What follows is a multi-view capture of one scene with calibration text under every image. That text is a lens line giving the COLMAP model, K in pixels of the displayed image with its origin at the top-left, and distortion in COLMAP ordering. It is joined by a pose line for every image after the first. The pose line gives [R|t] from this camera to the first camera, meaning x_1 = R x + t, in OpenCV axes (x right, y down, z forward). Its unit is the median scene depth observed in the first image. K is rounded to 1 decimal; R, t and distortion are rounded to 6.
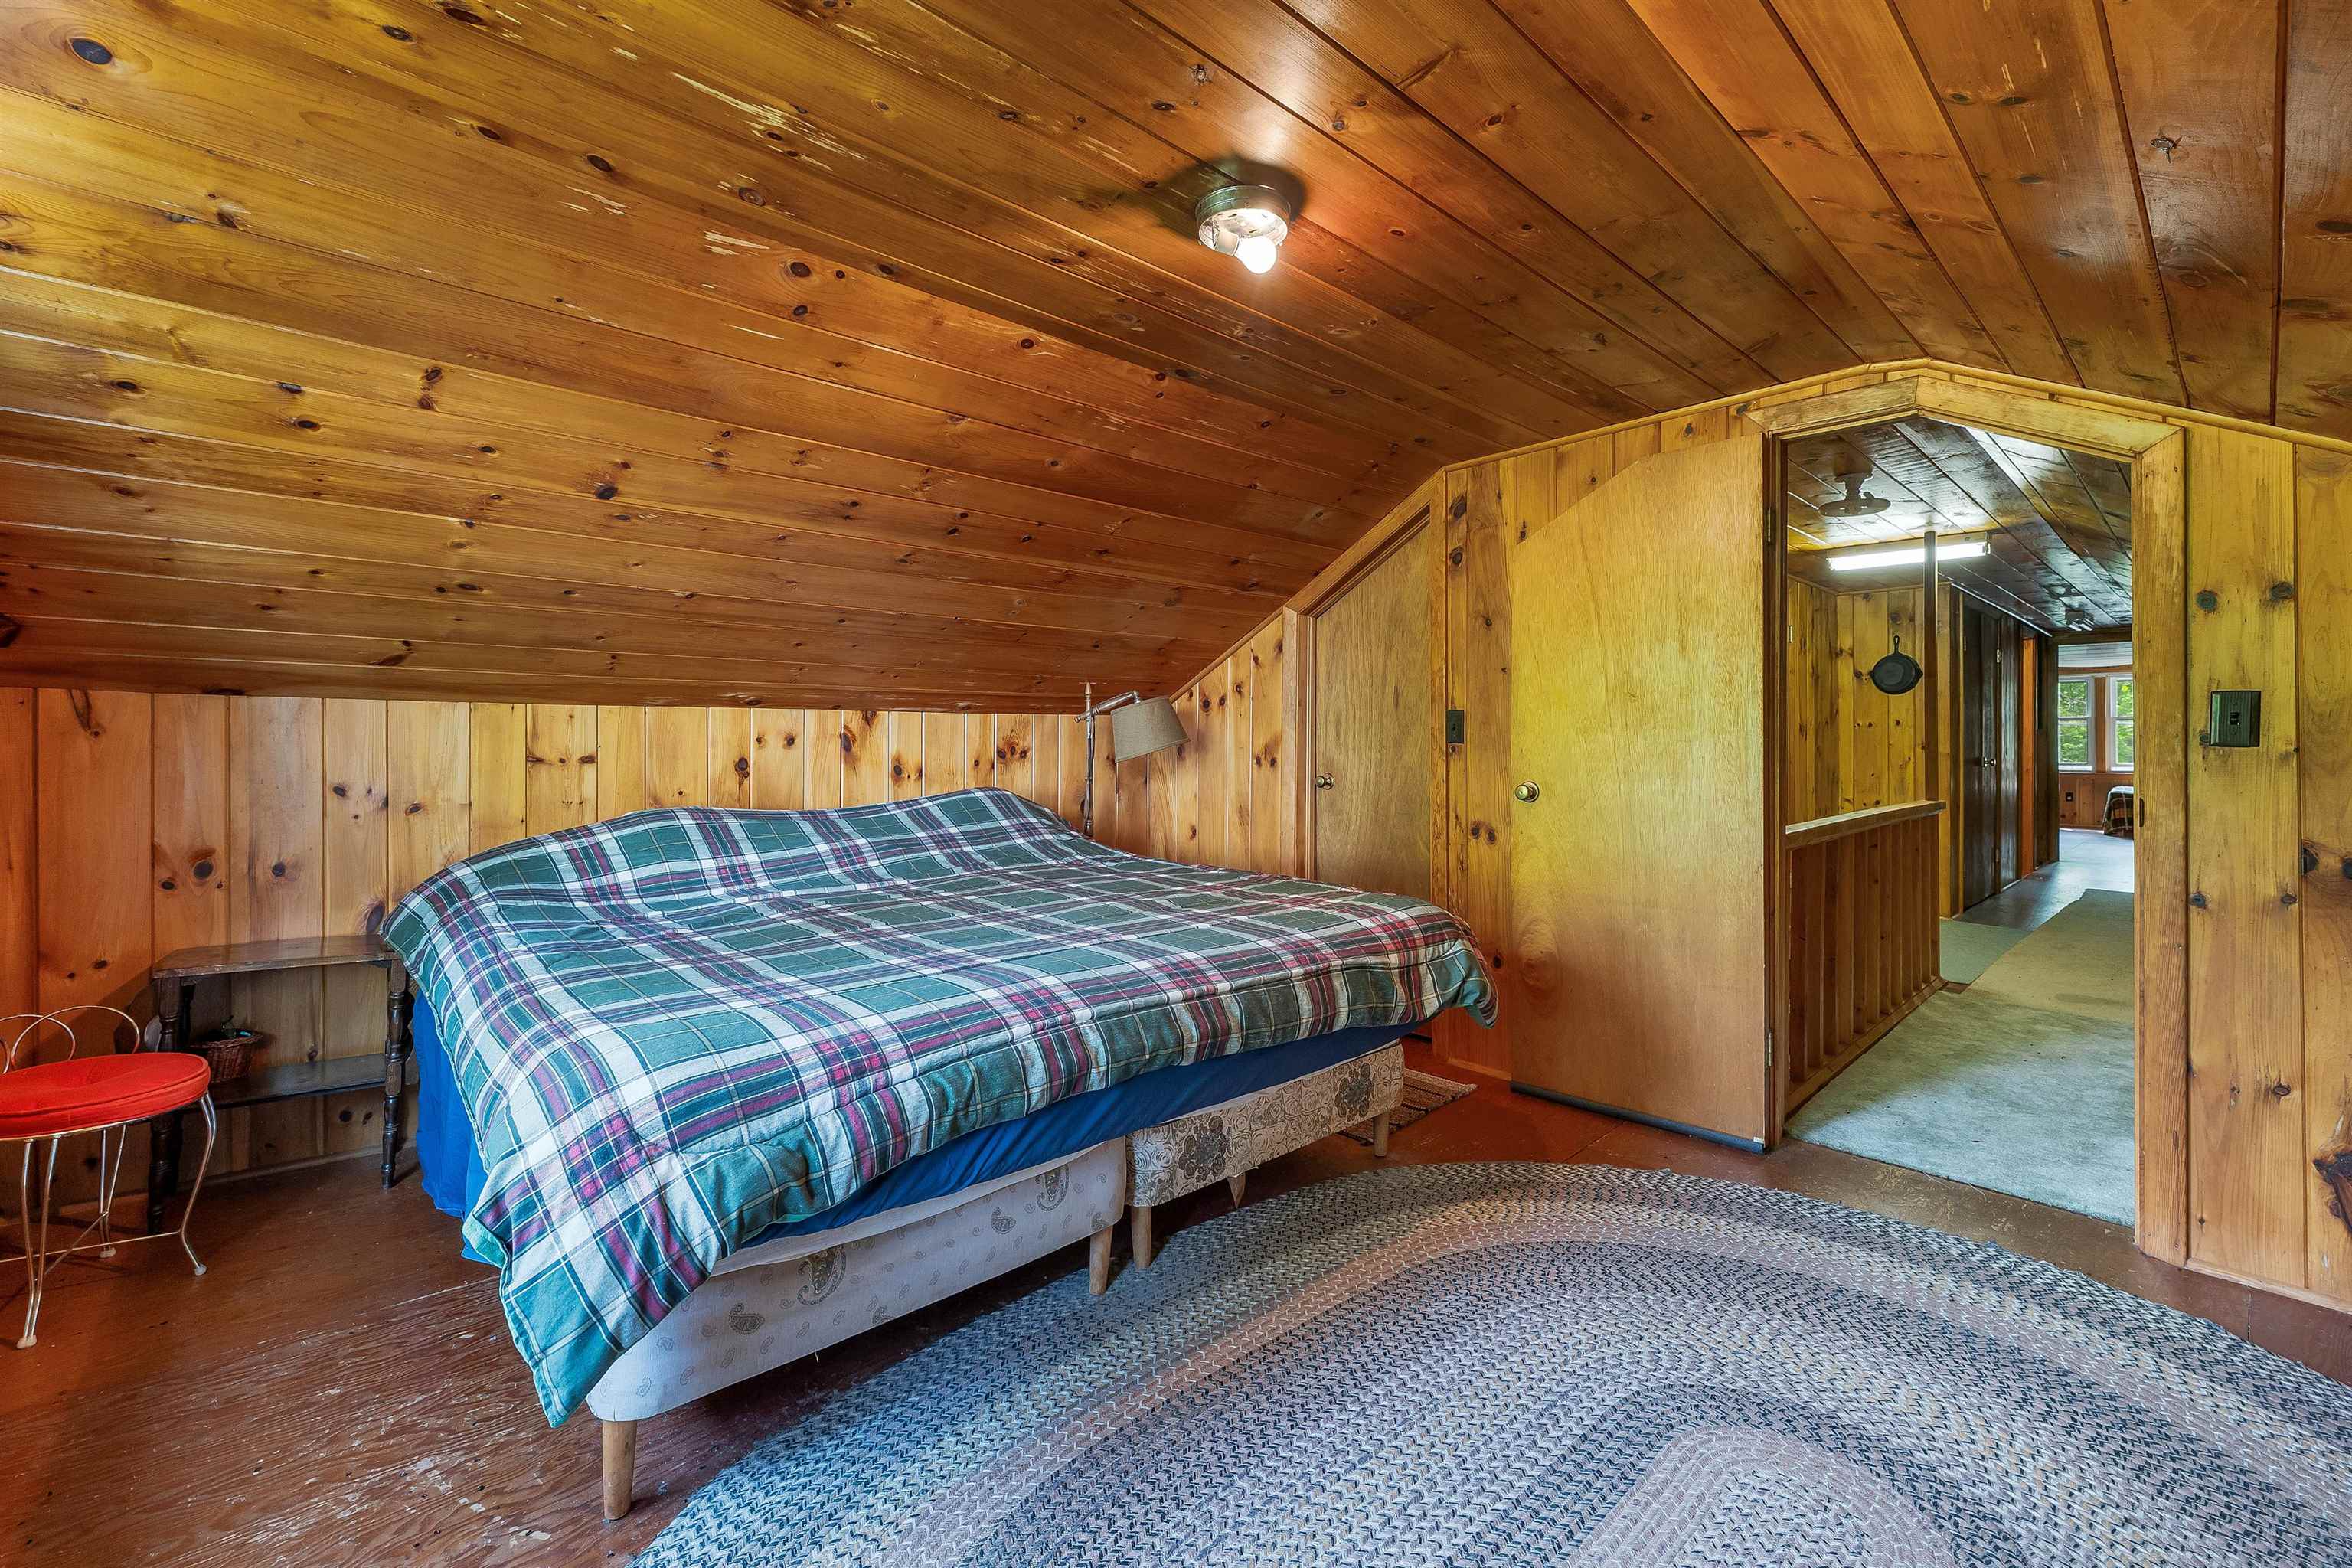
lens RADIAL K [[972.2, 0, 1177.9], [0, 972.2, 780.0], [0, 0, 1]] dist [0.000241, 0.000229]
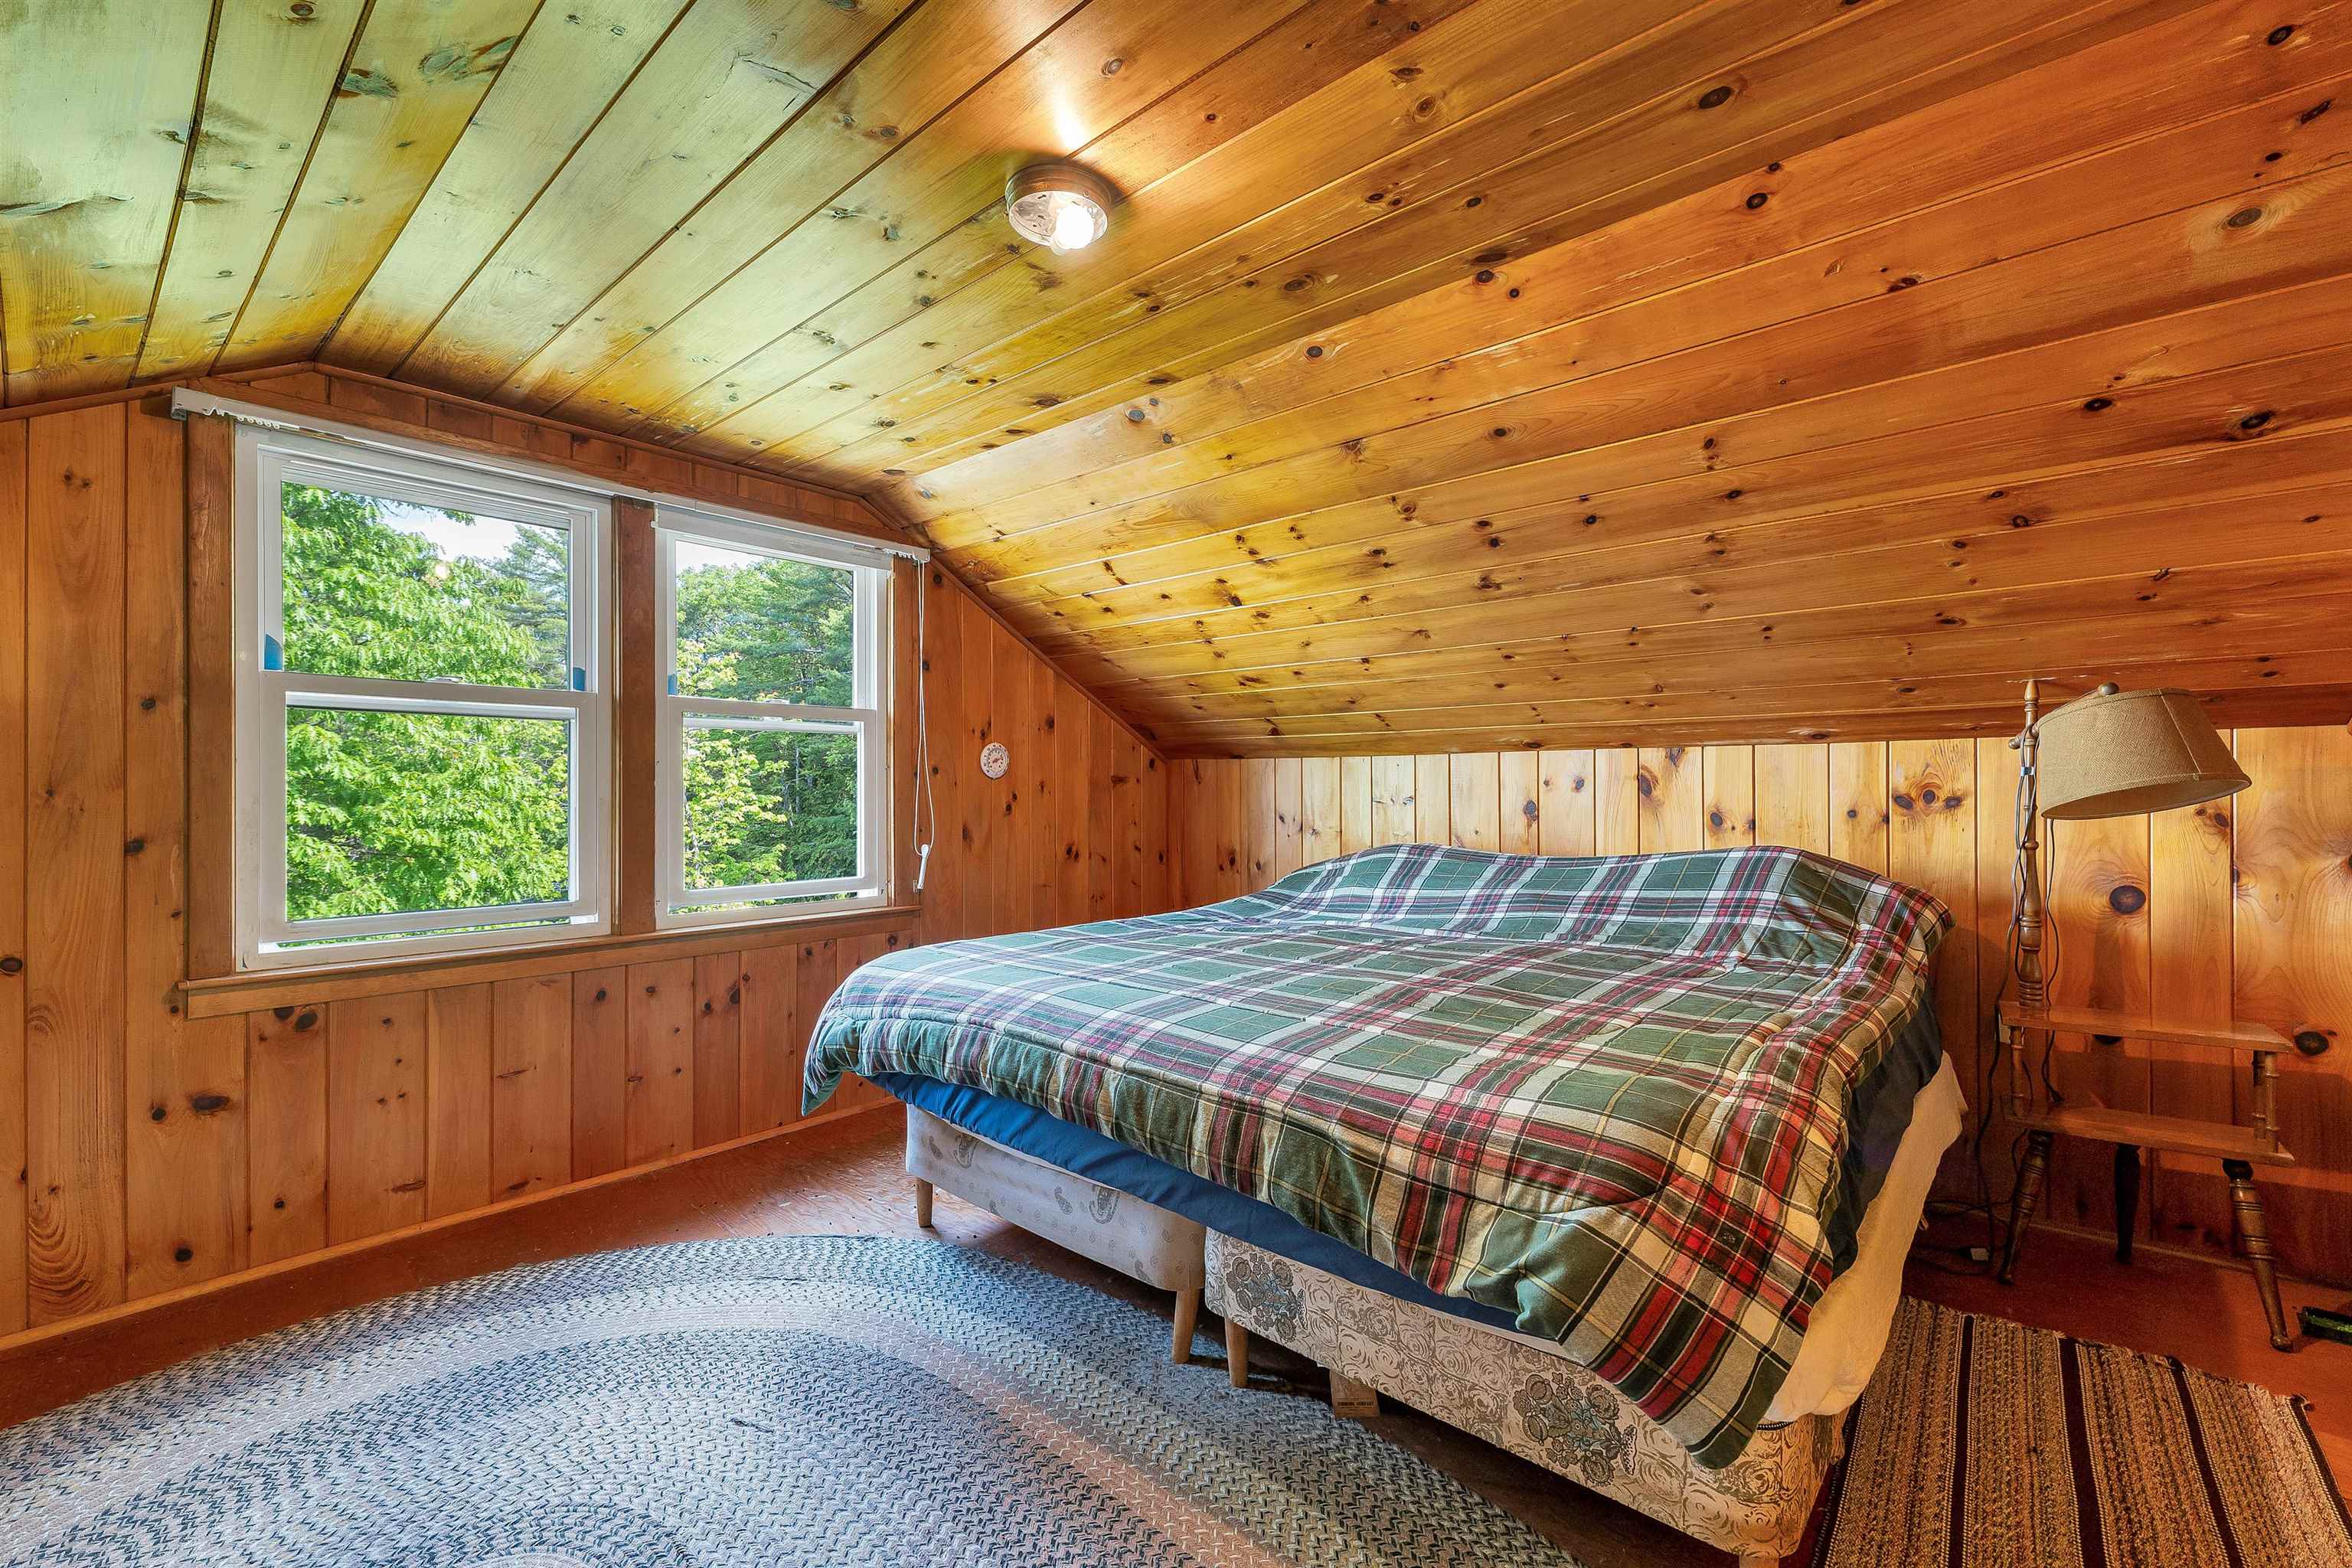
lens RADIAL K [[972.2, 0, 1176.2], [0, 972.2, 786.6], [0, 0, 1]] dist [0.000241, 0.000229]
pose [[0.115822, -0.005731, -0.993253, 0.509159], [-0.040834, 0.999111, -0.010527, -0.012239], [0.992430, 0.041777, 0.115485, 0.528340]]
